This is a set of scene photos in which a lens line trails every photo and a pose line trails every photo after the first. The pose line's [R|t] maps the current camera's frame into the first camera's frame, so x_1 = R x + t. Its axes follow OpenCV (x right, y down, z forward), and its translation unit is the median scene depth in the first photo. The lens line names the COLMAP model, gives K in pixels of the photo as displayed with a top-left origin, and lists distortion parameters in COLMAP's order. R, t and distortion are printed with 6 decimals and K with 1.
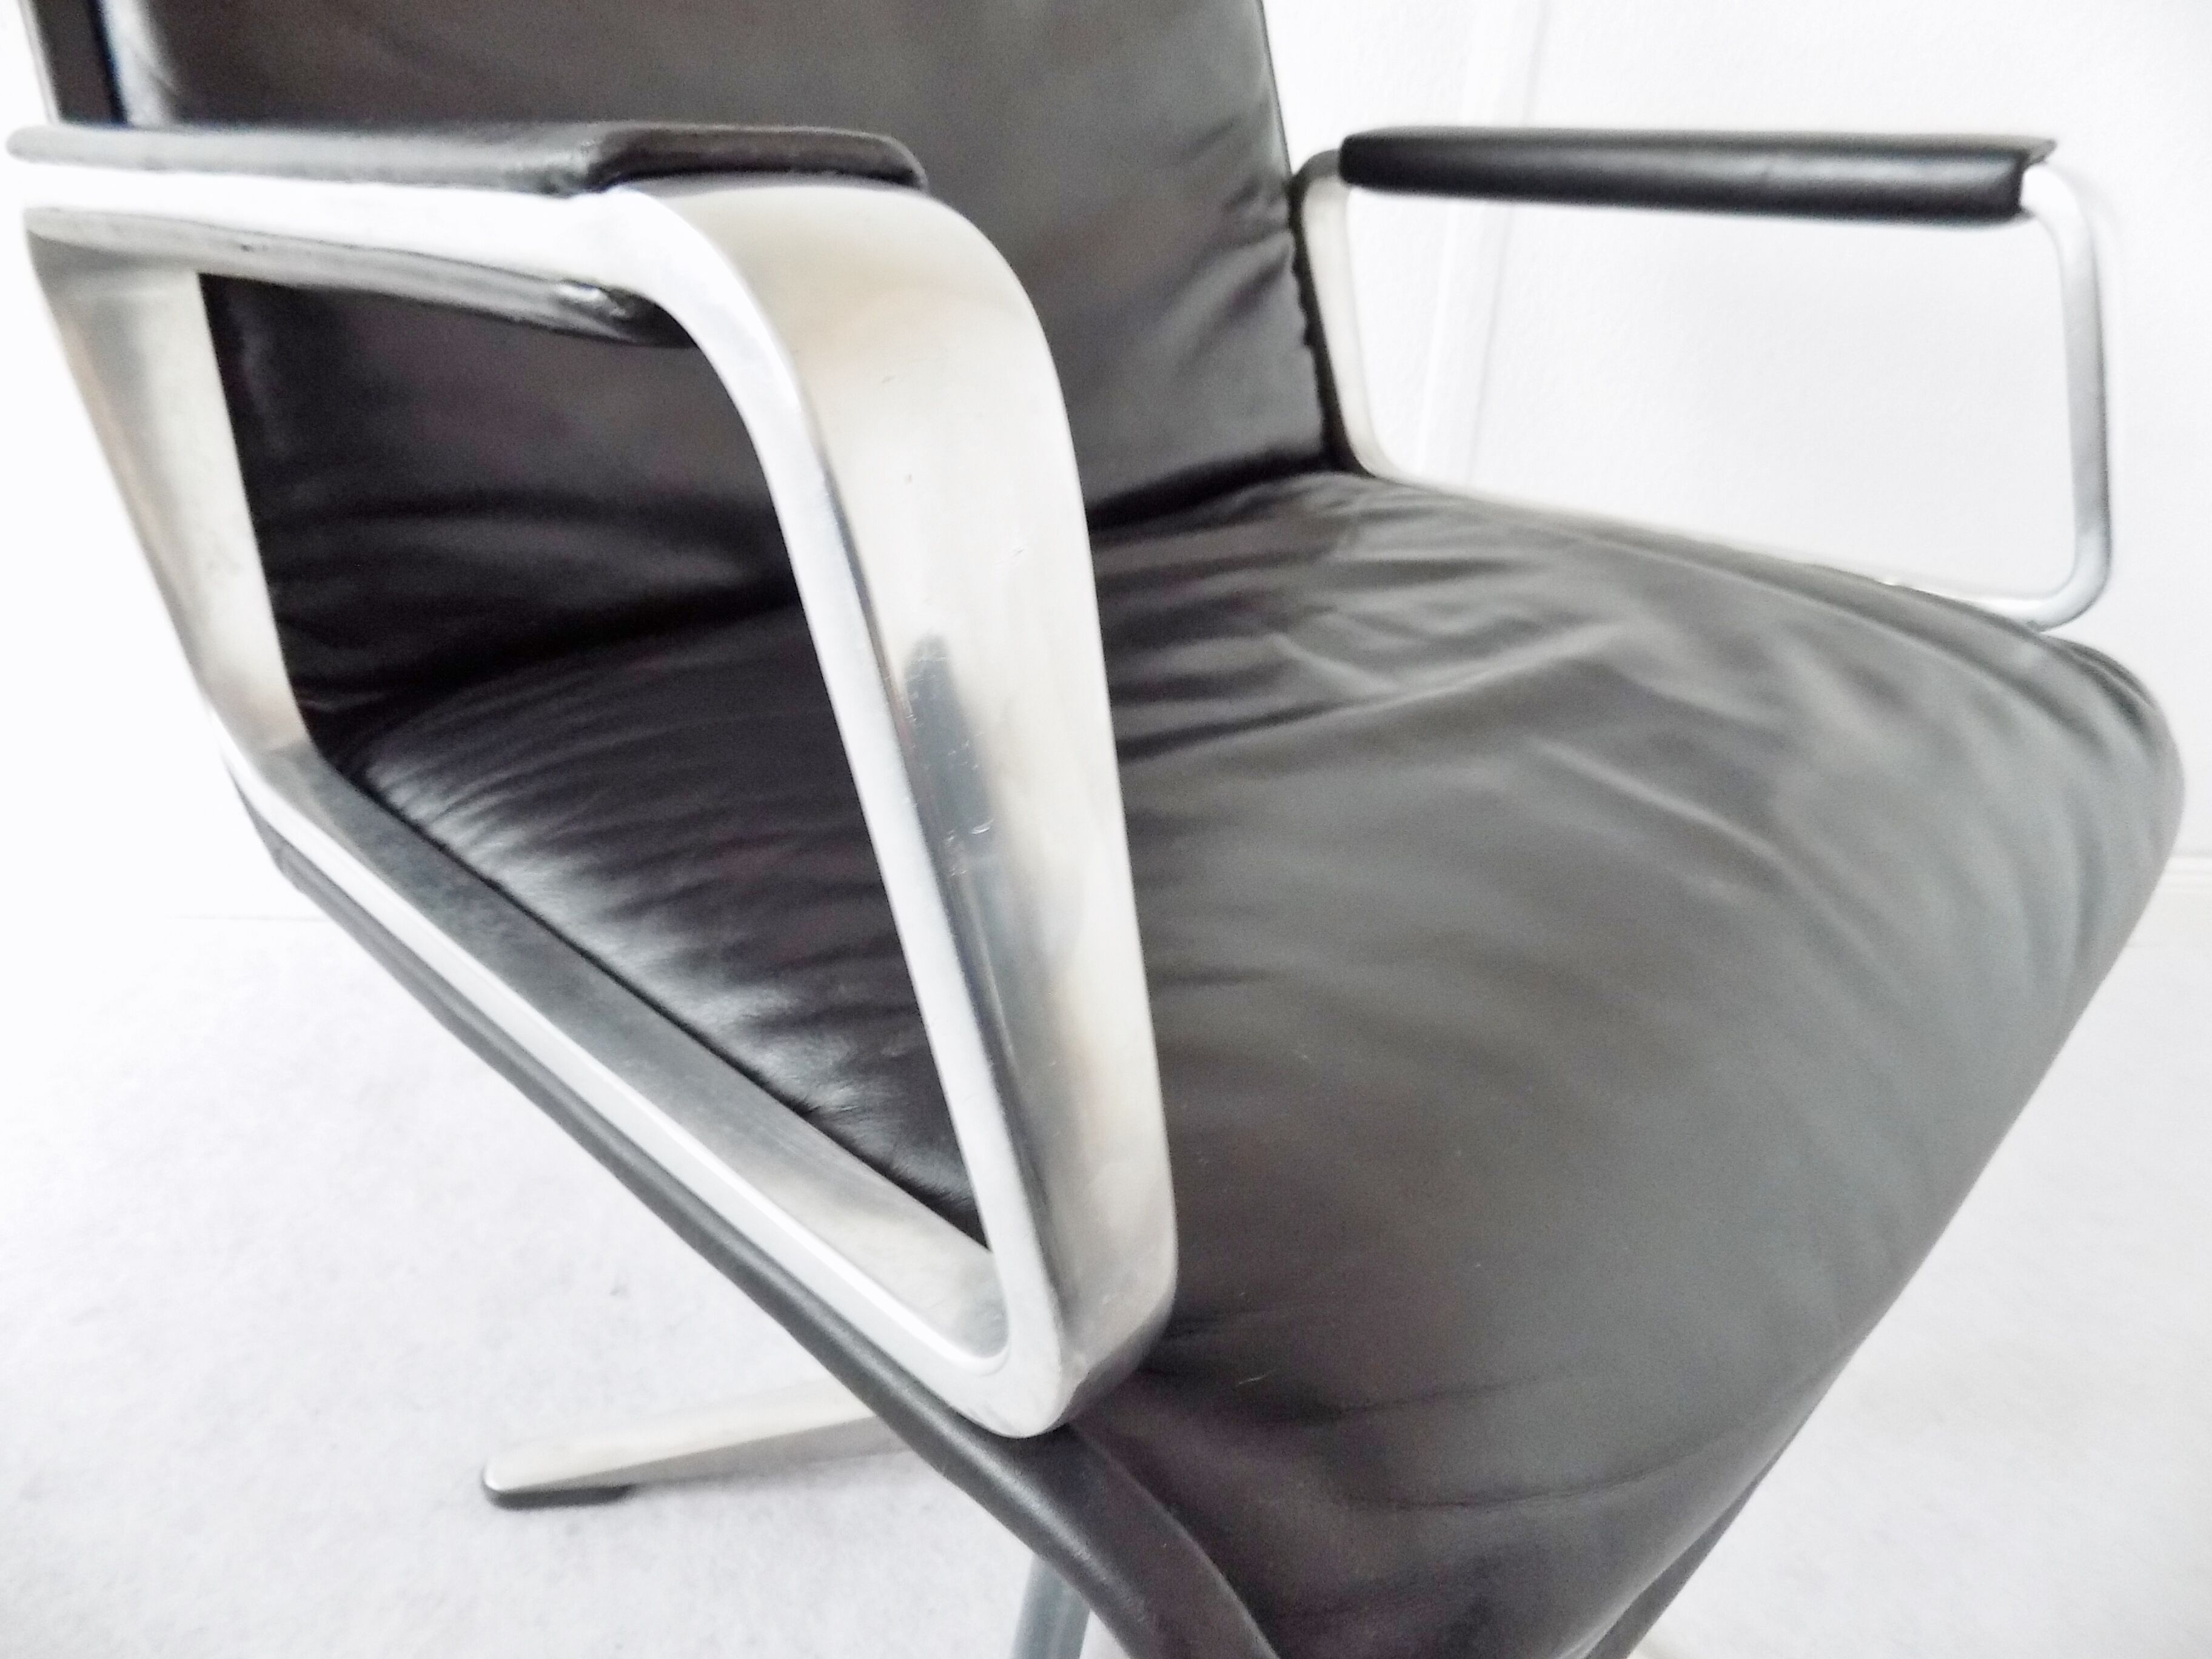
lens RADIAL K [[1531.0, 0, 1133.2], [0, 1531.0, 824.7], [0, 0, 1]] dist [-0.046554, 0.051271]
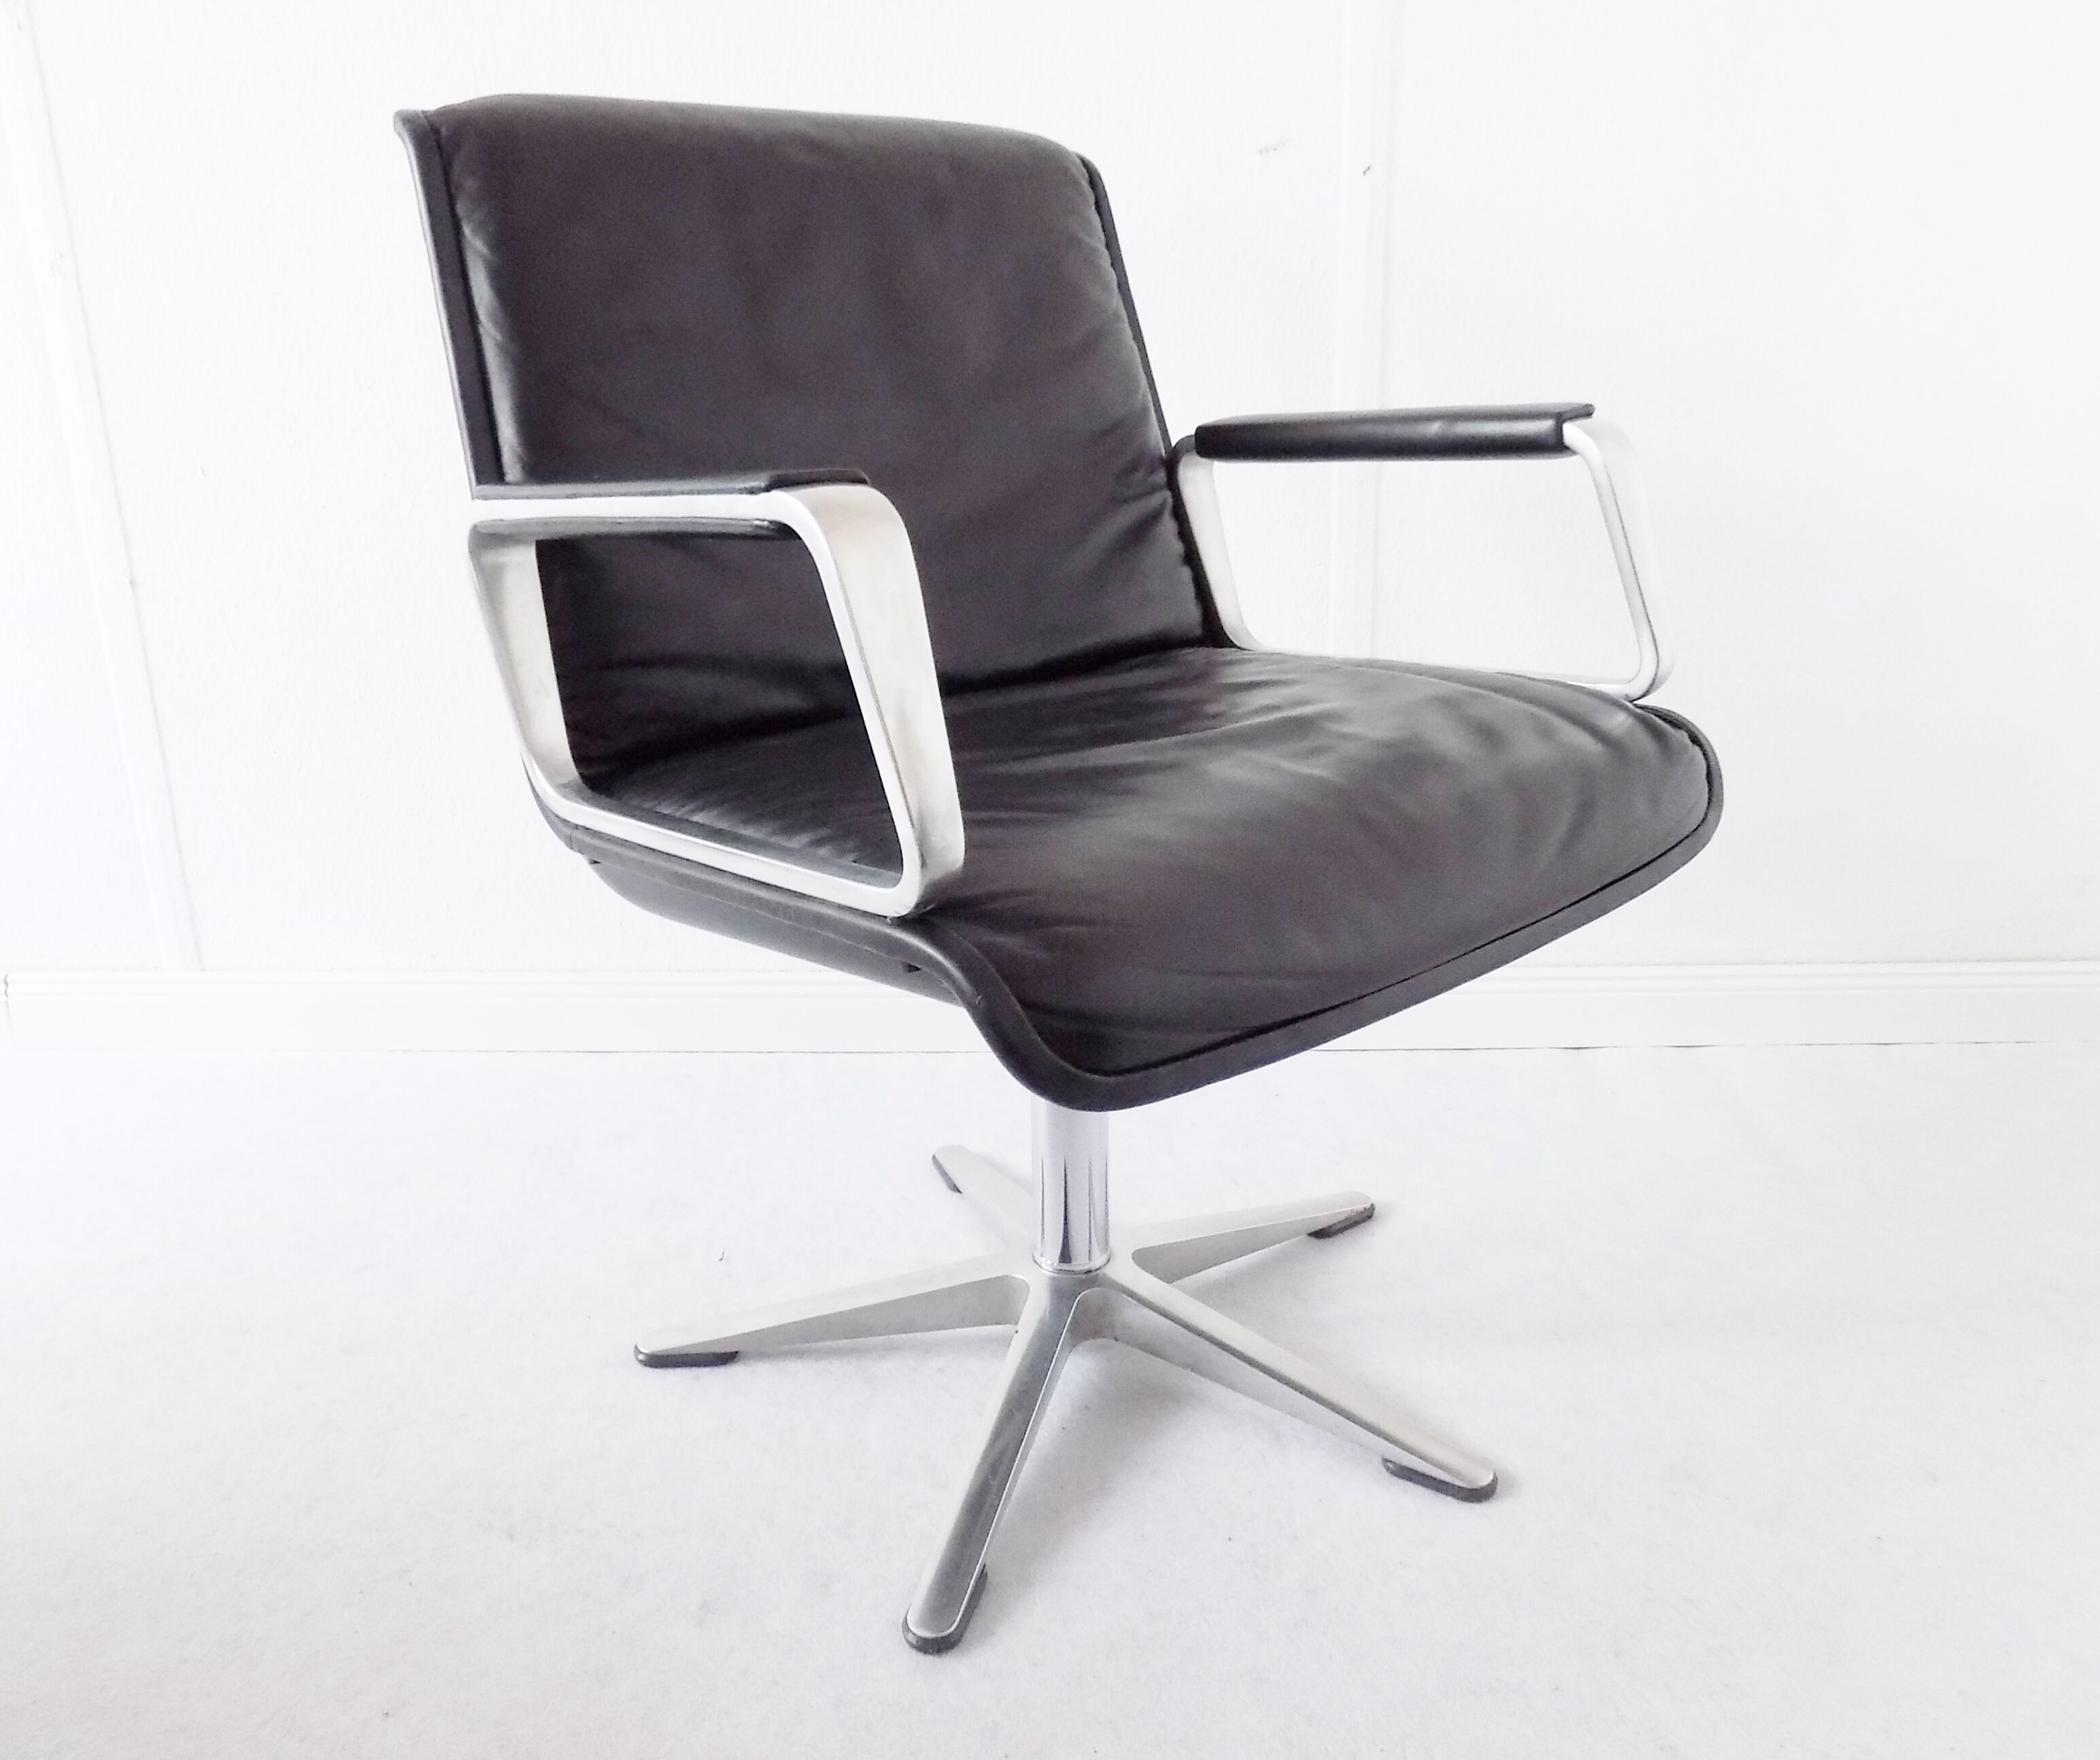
lens RADIAL K [[1728.4, 0, 1052.8], [0, 1728.4, 872.5], [0, 0, 1]] dist [-0.036728, 0.051819]
pose [[0.993424, -0.046070, -0.104811, 0.235106], [0.028422, 0.986046, -0.164032, 0.392469], [0.110906, 0.159974, 0.980871, -0.943667]]
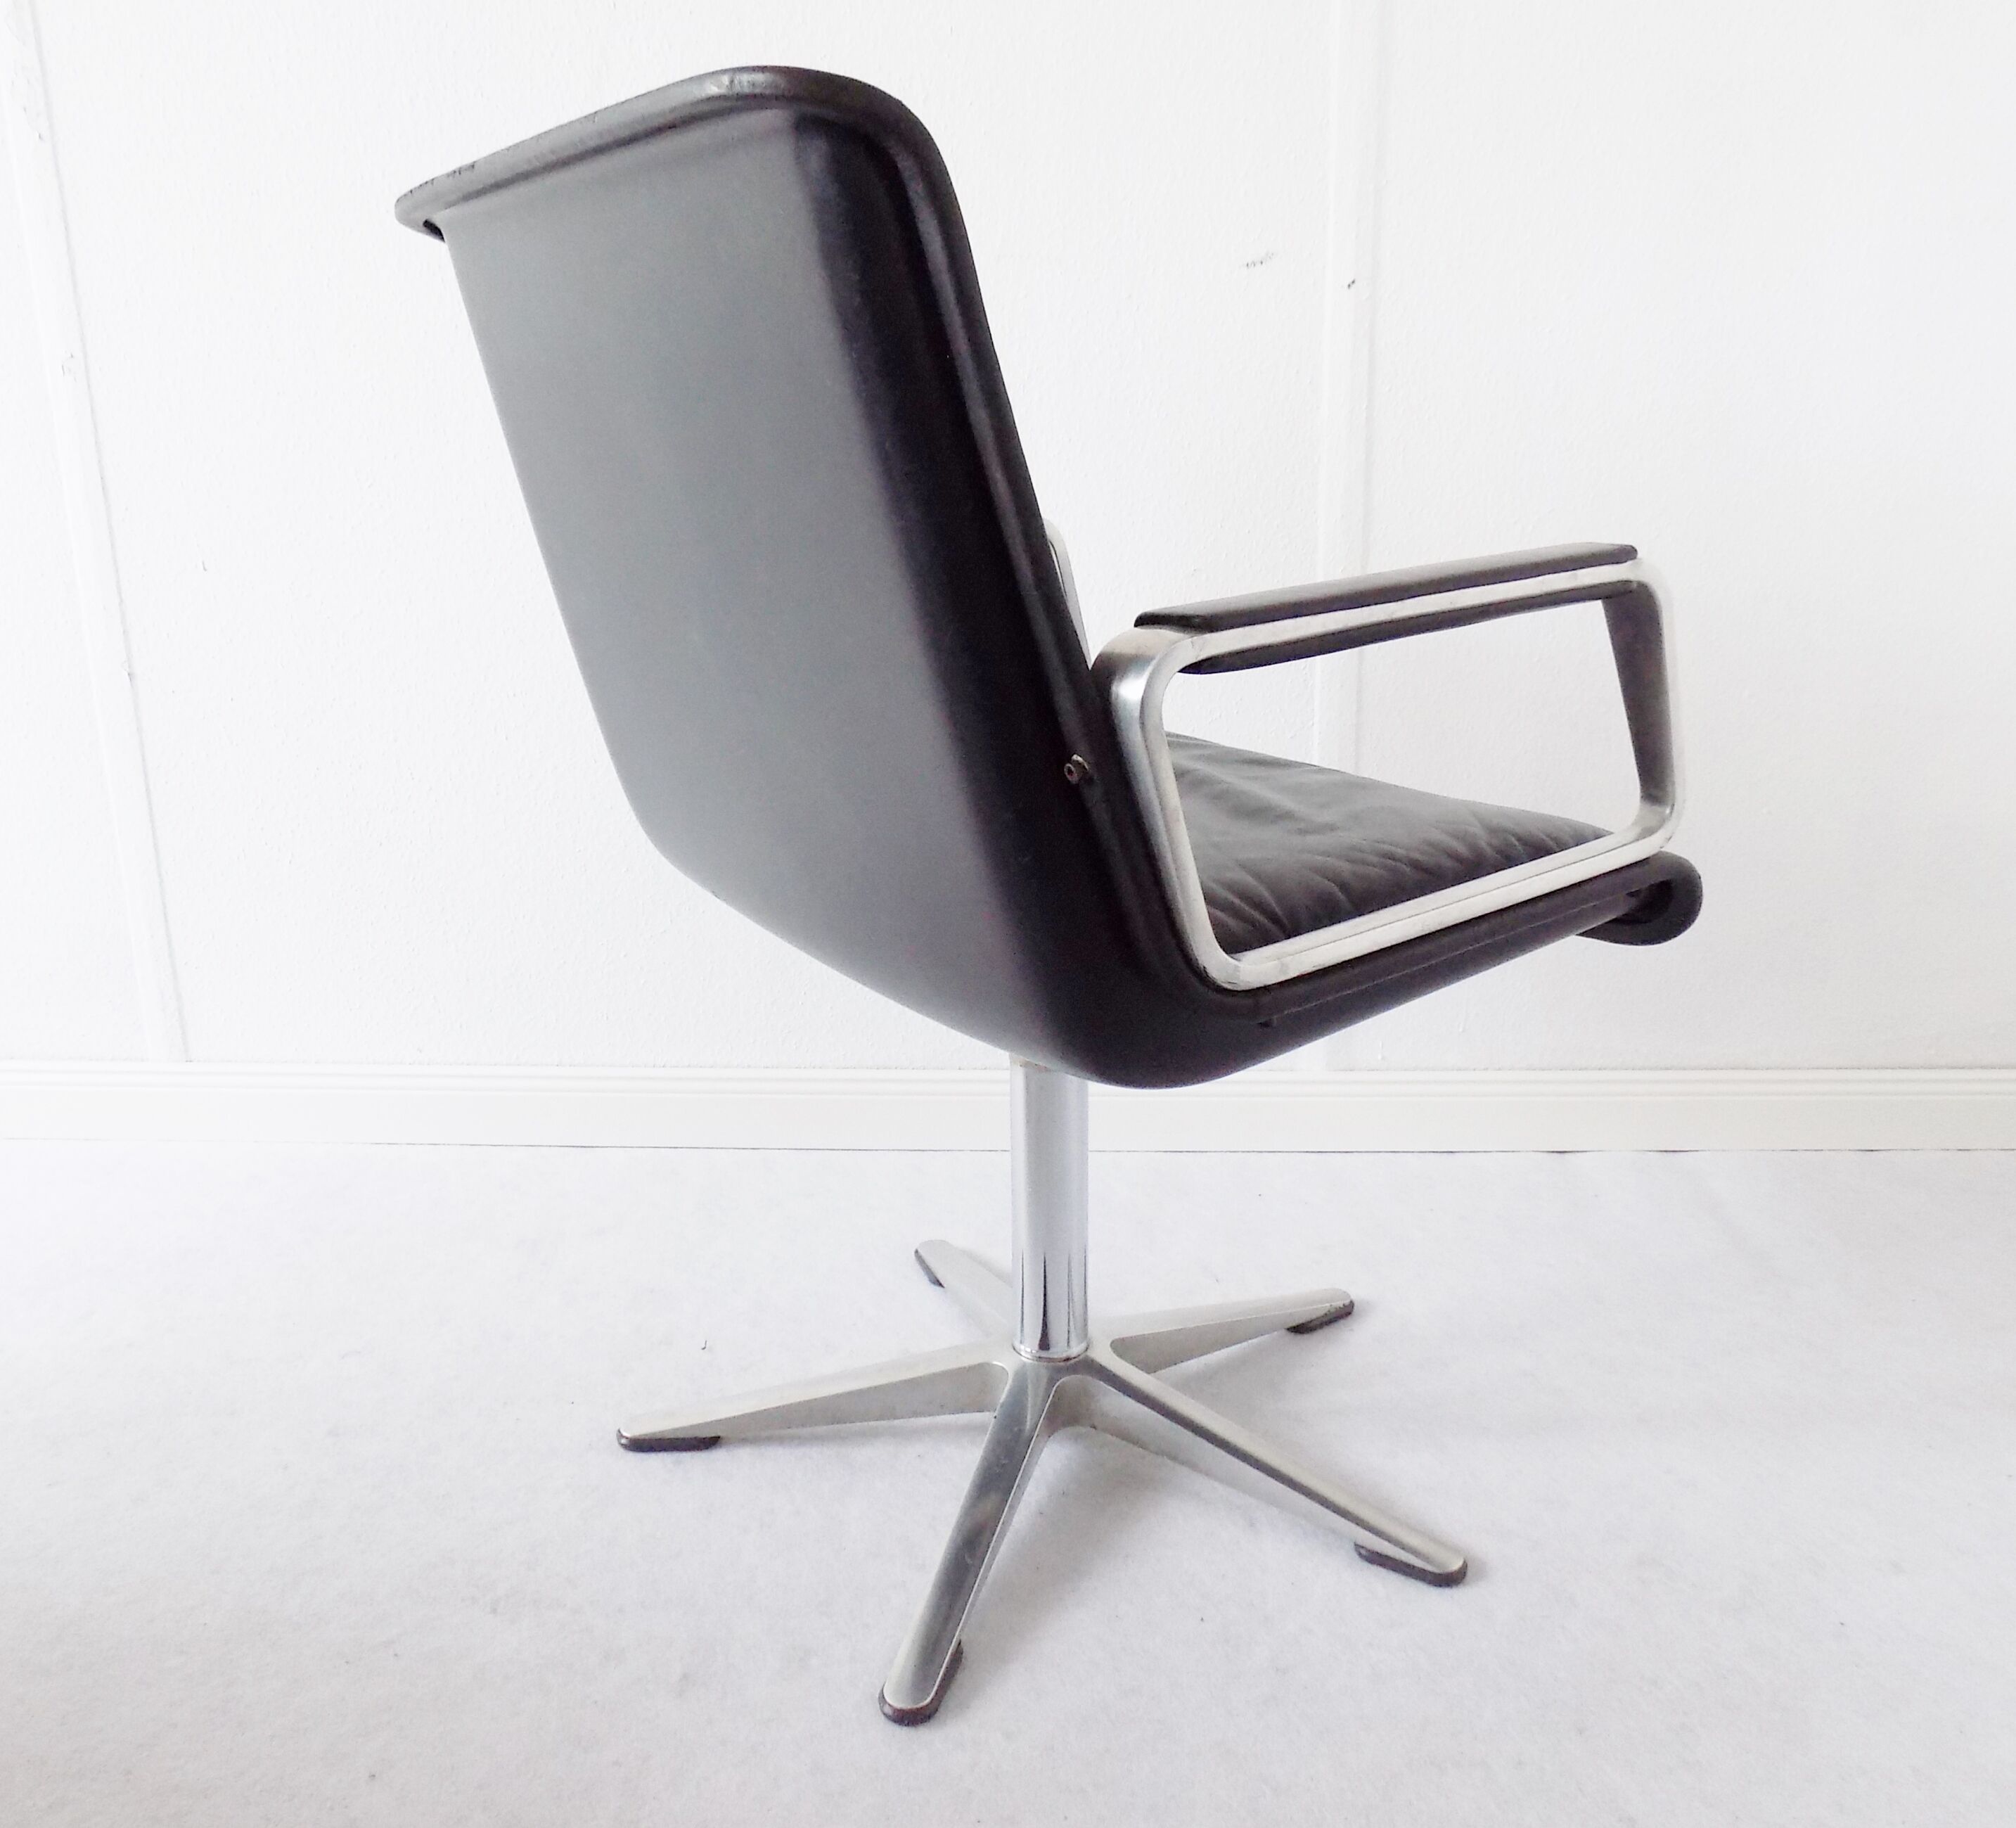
lens RADIAL K [[1755.9, 0, 1038.4], [0, 1755.9, 920.9], [0, 0, 1]] dist [-0.028881, 0.039815]
pose [[0.993599, -0.040333, -0.105517, 0.252279], [0.018850, 0.980188, -0.197169, 0.428073], [0.111379, 0.193918, 0.974675, -1.025851]]
